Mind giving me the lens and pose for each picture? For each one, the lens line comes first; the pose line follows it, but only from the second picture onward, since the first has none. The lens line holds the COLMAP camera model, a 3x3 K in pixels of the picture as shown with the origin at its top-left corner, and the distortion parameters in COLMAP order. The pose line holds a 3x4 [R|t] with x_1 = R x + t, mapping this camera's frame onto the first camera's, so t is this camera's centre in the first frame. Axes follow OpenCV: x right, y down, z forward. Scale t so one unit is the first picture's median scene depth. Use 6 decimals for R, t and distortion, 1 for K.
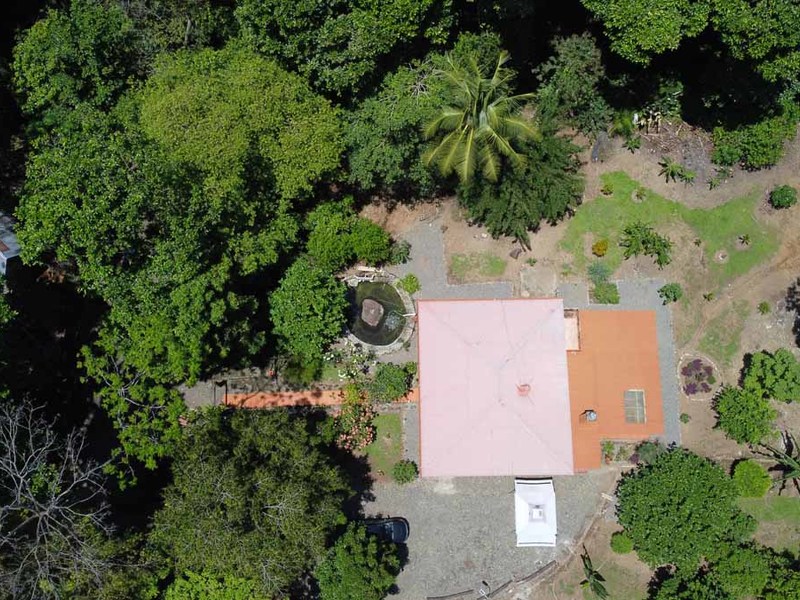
lens RADIAL K [[798.8, 0, 400.0], [0, 798.8, 300.0], [0, 0, 1]] dist [-0.021251, -0.005752]
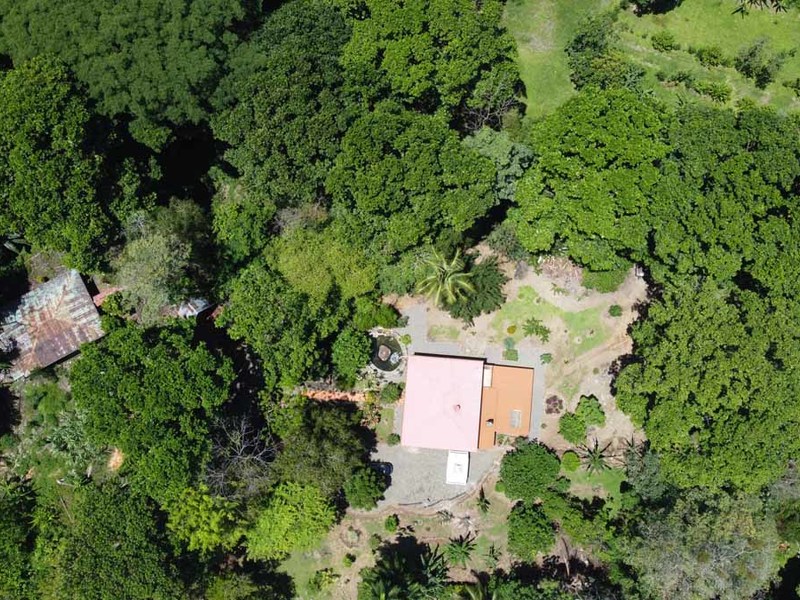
lens RADIAL K [[798.8, 0, 400.0], [0, 798.8, 300.0], [0, 0, 1]] dist [-0.021251, -0.005752]
pose [[0.995325, 0.095553, -0.014064, 0.016339], [-0.093331, 0.989030, 0.114497, -0.335413], [0.024850, -0.112649, 0.993324, -0.863814]]
